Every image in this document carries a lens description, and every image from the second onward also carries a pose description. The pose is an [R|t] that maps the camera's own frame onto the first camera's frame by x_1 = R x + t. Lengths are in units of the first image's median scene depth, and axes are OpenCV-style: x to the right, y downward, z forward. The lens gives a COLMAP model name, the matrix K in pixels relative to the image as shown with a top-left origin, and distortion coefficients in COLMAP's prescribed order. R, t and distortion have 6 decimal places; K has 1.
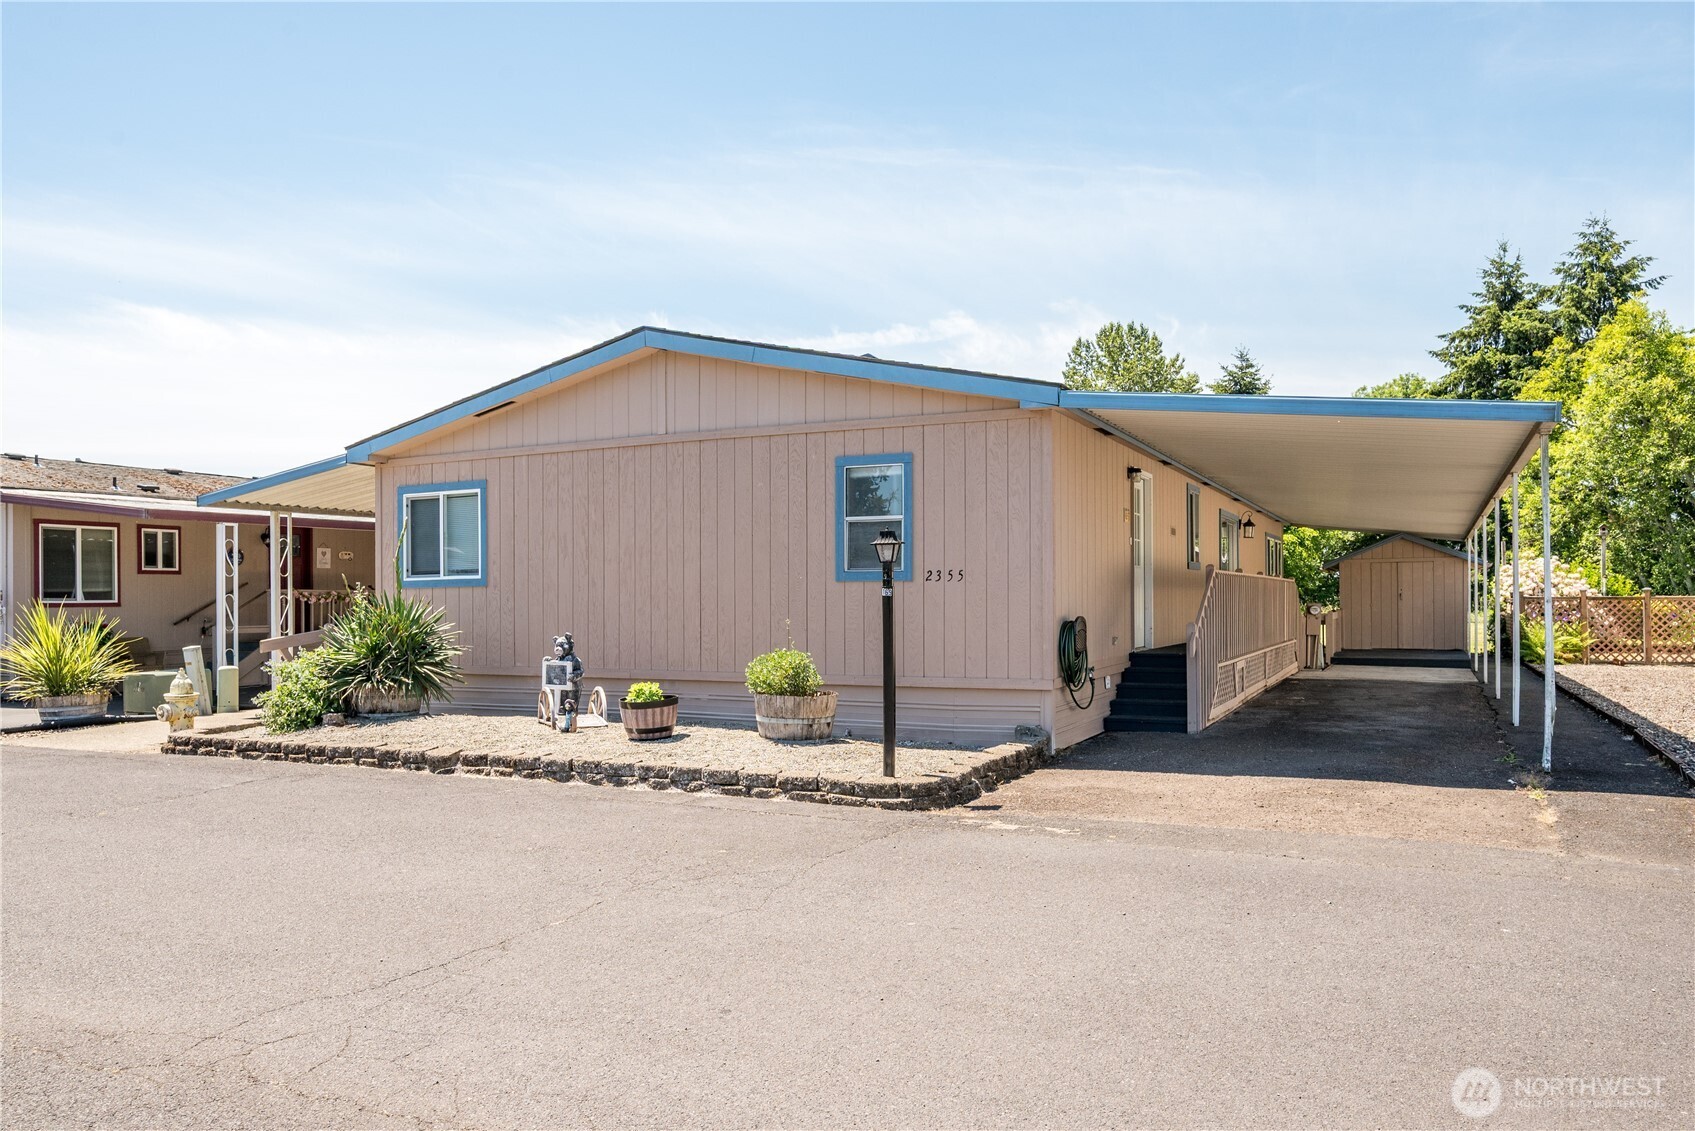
lens RADIAL K [[1127.3, 0, 852.0], [0, 1127.3, 595.3], [0, 0, 1]] dist [-0.000109, -0.001184]
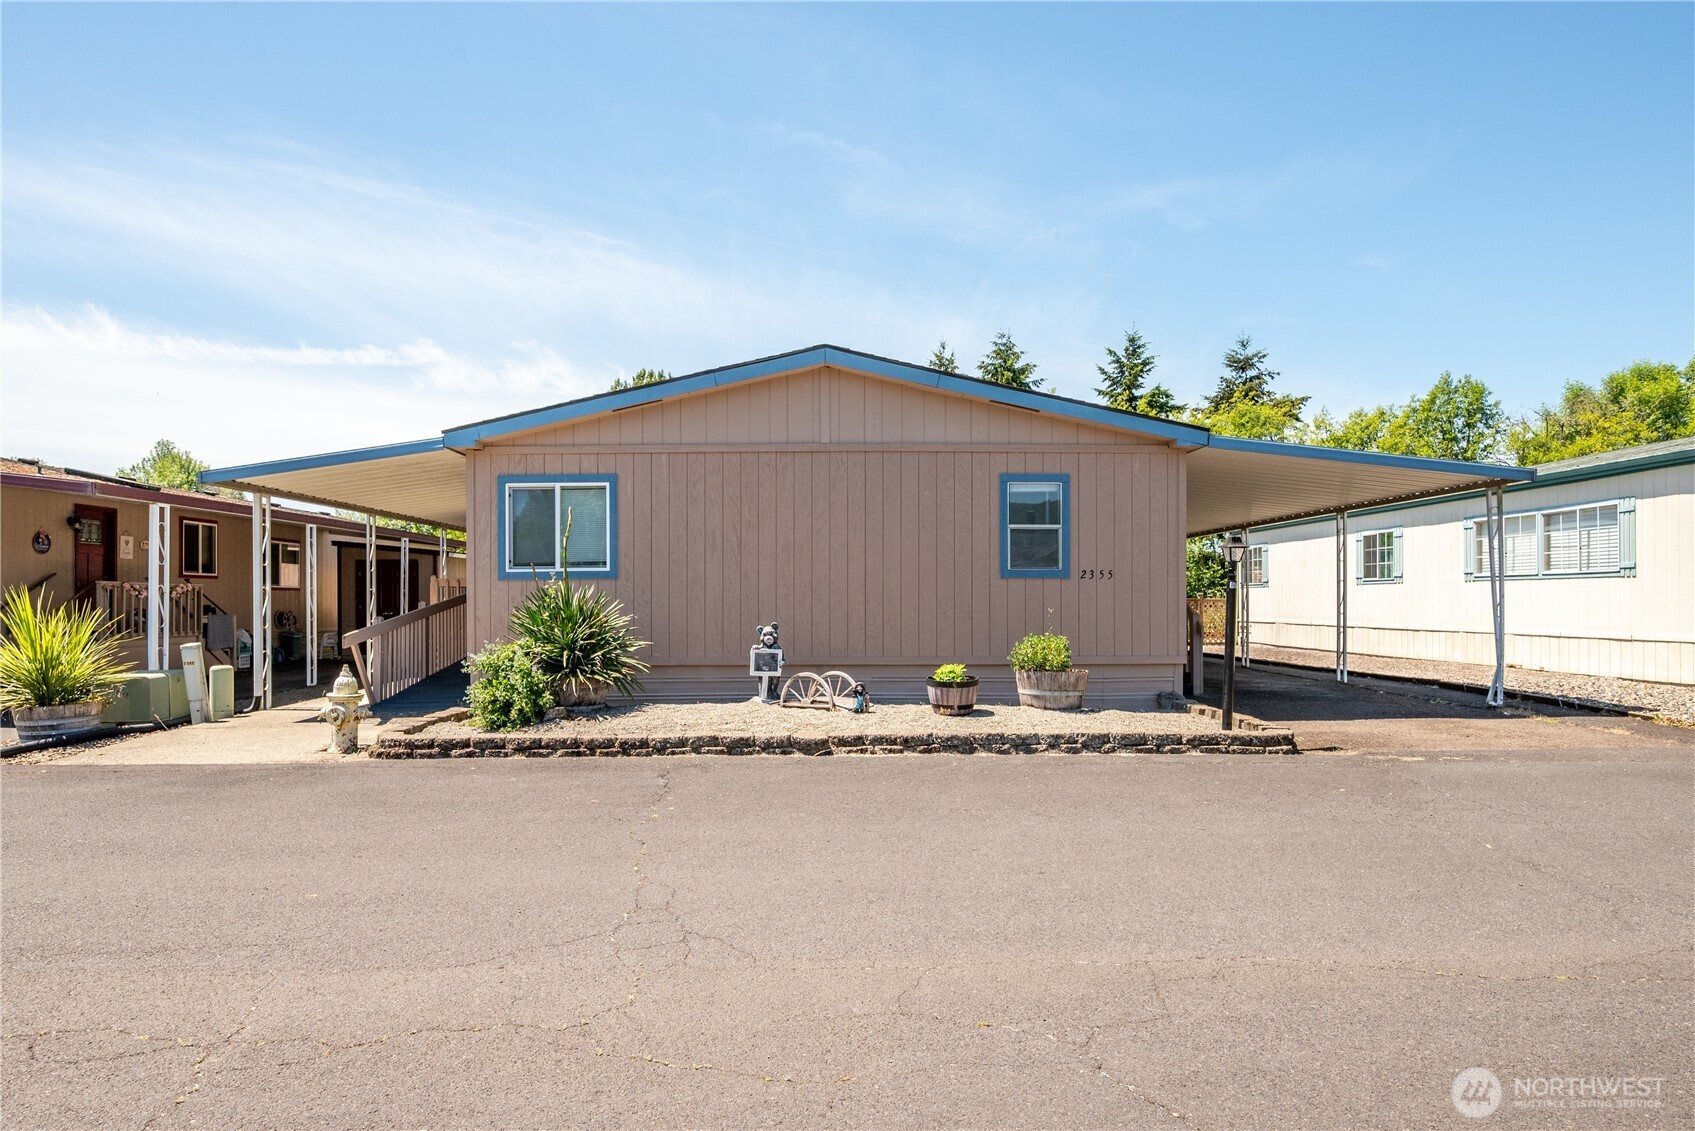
lens RADIAL K [[960.2, 0, 800.0], [0, 960.2, 594.4], [0, 0, 1]] dist [-0.001146, -0.000154]
pose [[0.904463, 0.007607, 0.426484, -0.590330], [-0.005698, 0.999967, -0.005753, 0.011129], [-0.426514, 0.002773, 0.904477, 0.158324]]
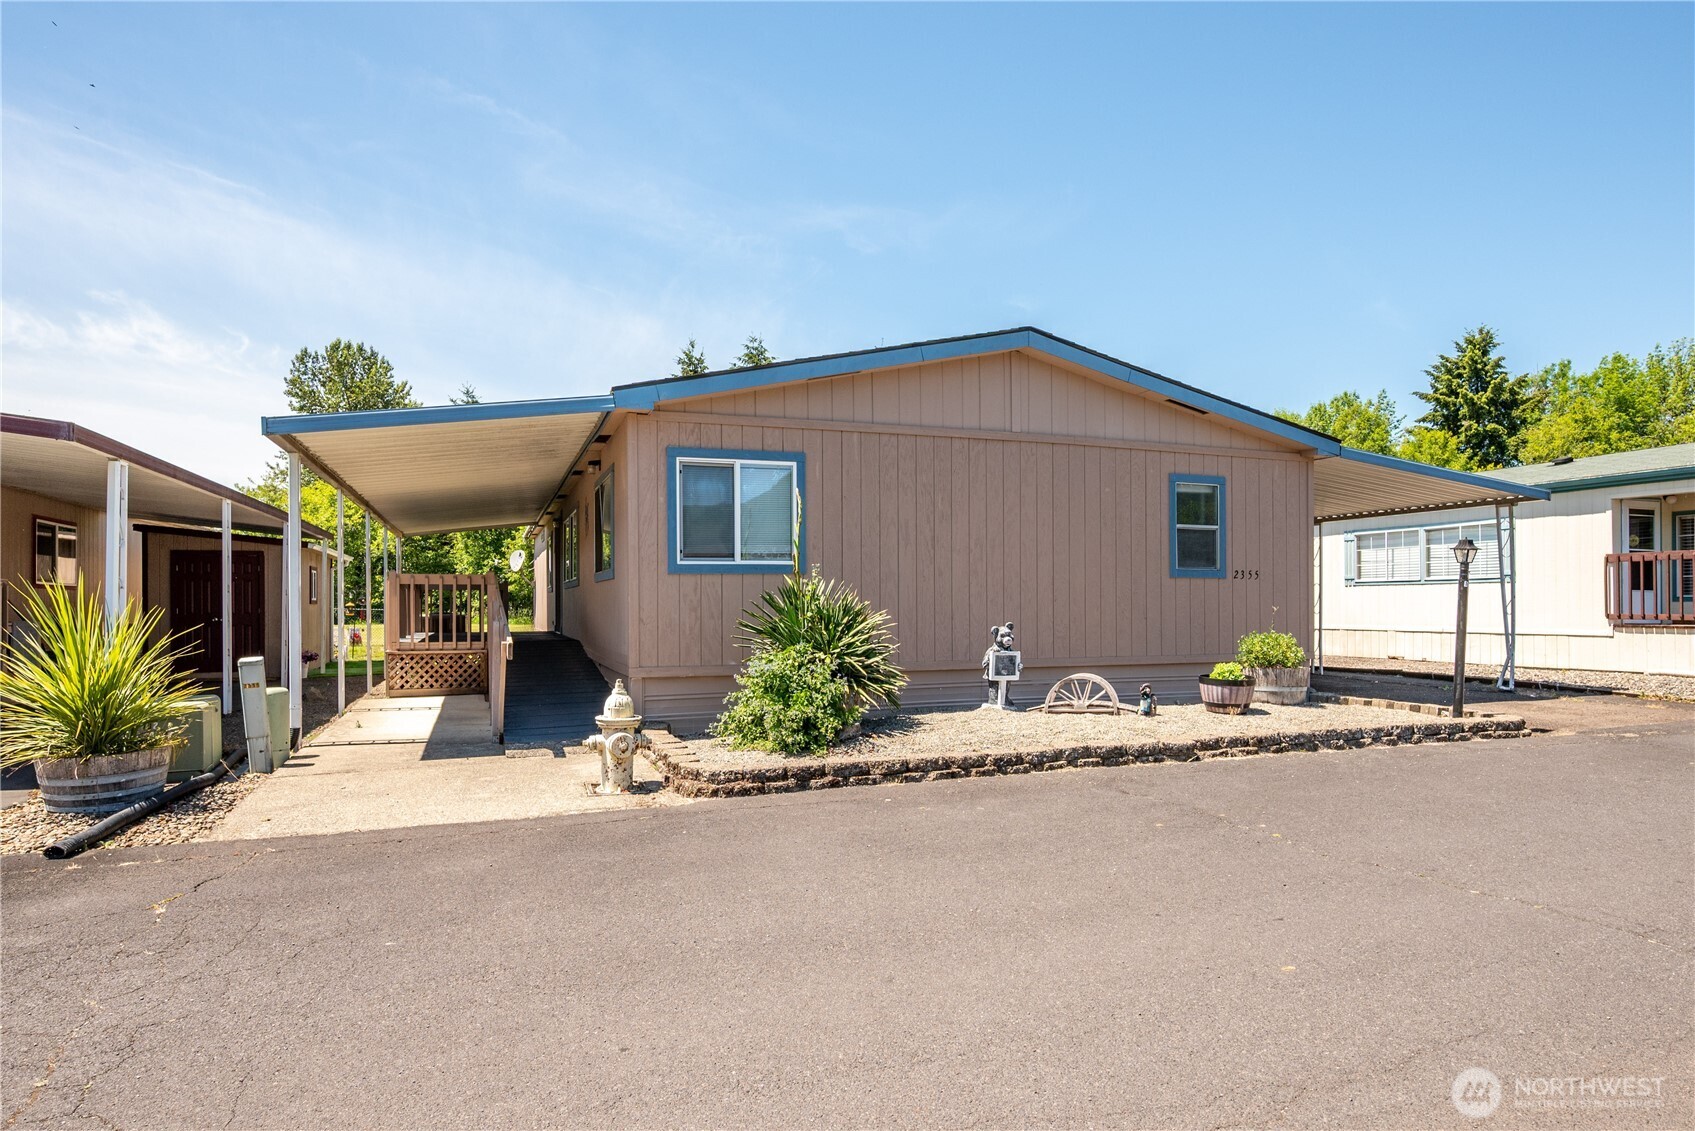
lens RADIAL K [[977.9, 0, 849.7], [0, 977.9, 596.2], [0, 0, 1]] dist [0.000430, -0.000388]
pose [[0.698702, 0.011928, 0.715313, -0.918039], [-0.004811, 0.999917, -0.011975, 0.020187], [-0.715396, 0.004926, 0.698701, 0.478703]]
